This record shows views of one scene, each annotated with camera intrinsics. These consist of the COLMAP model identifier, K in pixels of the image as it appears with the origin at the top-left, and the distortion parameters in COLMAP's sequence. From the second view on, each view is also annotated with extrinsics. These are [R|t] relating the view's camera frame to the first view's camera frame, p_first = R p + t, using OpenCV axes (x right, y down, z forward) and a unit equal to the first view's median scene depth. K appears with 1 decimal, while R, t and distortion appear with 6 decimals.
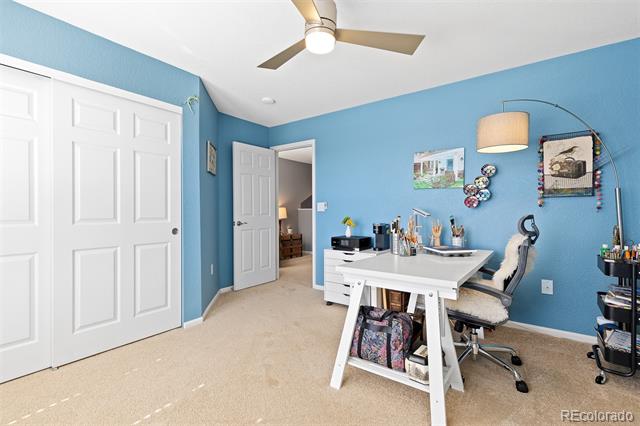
lens RADIAL K [[291.8, 0, 318.1], [0, 291.8, 211.9], [0, 0, 1]] dist [0.011153, -0.000874]
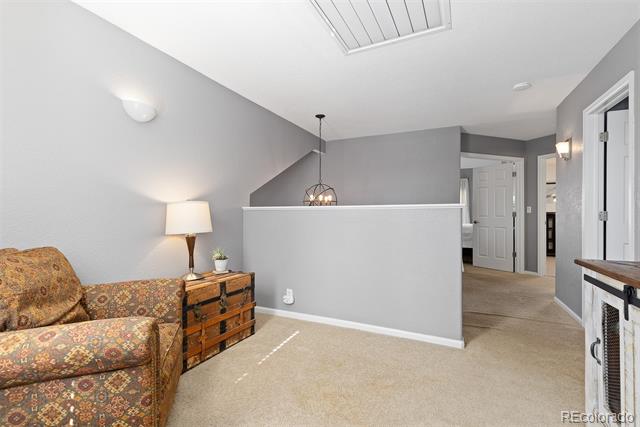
lens RADIAL K [[291.8, 0, 318.1], [0, 291.8, 212.4], [0, 0, 1]] dist [0.011153, -0.000874]
pose [[0.981969, 0.010437, 0.188755, -0.047359], [-0.009761, 0.999942, -0.004513, -0.001617], [-0.188792, 0.002589, 0.982014, 0.629738]]
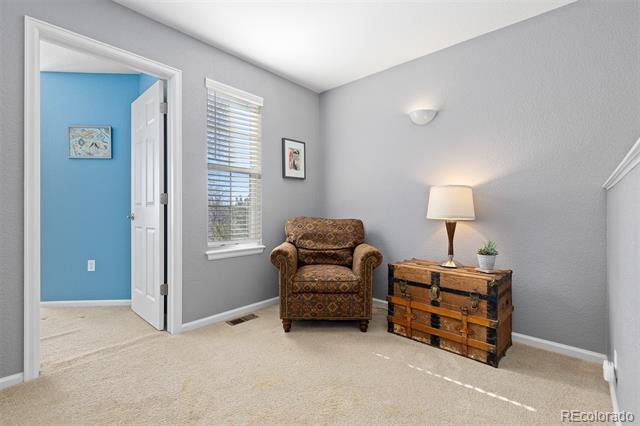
lens RADIAL K [[291.8, 0, 318.1], [0, 291.8, 211.9], [0, 0, 1]] dist [0.011153, -0.000874]
pose [[-0.089701, 0.005255, -0.995955, 0.226684], [-0.003193, 0.999979, 0.005564, 0.013141], [0.995964, 0.003679, -0.089683, 0.883242]]
